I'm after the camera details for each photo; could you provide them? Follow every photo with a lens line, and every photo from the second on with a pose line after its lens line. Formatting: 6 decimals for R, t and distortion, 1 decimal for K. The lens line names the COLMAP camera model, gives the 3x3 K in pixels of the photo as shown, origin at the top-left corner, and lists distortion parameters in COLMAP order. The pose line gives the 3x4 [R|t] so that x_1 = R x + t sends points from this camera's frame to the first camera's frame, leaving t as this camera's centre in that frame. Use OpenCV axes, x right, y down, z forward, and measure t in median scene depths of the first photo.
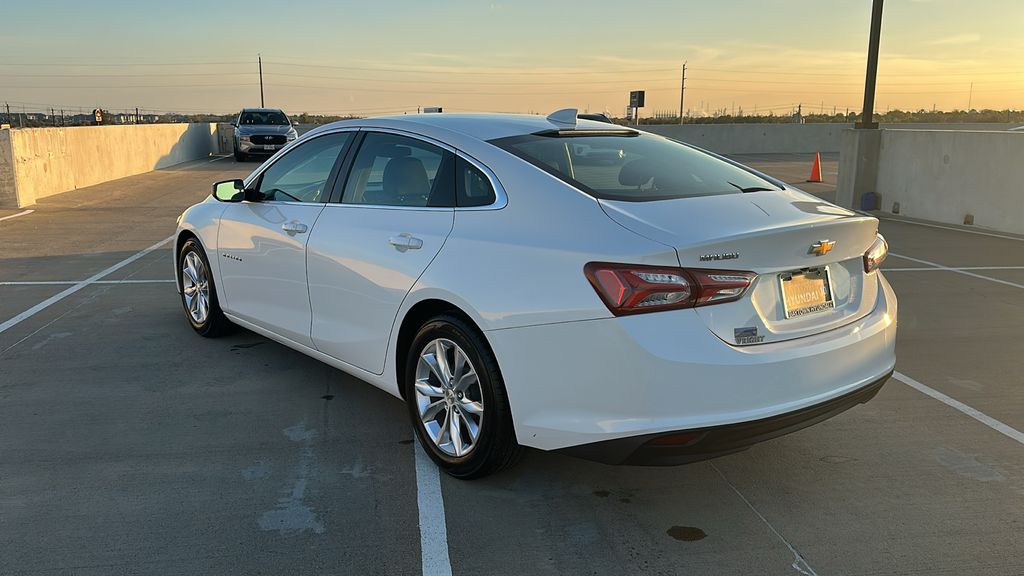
lens RADIAL K [[821.5, 0, 512.0], [0, 821.5, 288.0], [0, 0, 1]] dist [0.095822, -0.130112]
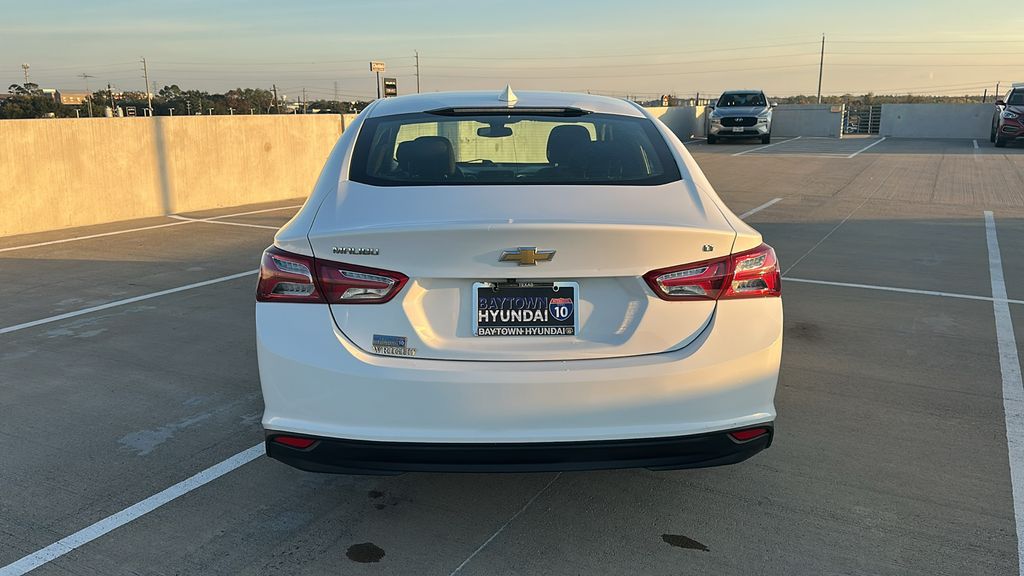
lens RADIAL K [[821.5, 0, 512.0], [0, 821.5, 288.0], [0, 0, 1]] dist [0.095822, -0.130112]
pose [[0.792210, 0.120112, -0.598312, 0.437839], [-0.107884, 0.992562, 0.056412, -0.031580], [0.600637, 0.019858, 0.799275, 0.188817]]
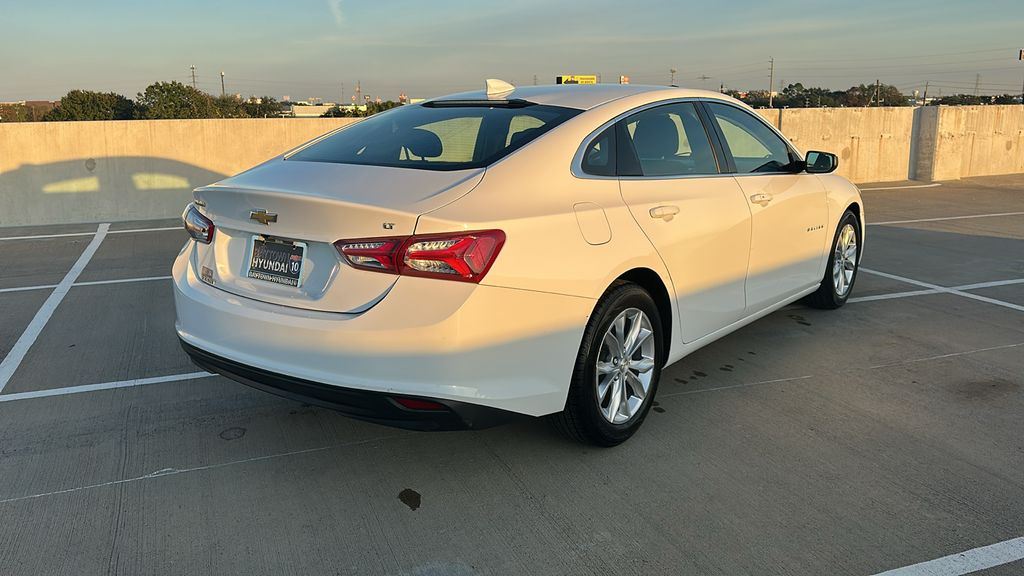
lens RADIAL K [[821.5, 0, 512.0], [0, 821.5, 288.0], [0, 0, 1]] dist [0.095822, -0.130112]
pose [[0.223345, 0.200433, -0.953910, 0.730369], [-0.182149, 0.969974, 0.161160, -0.093019], [0.957569, 0.137760, 0.253147, 0.542992]]
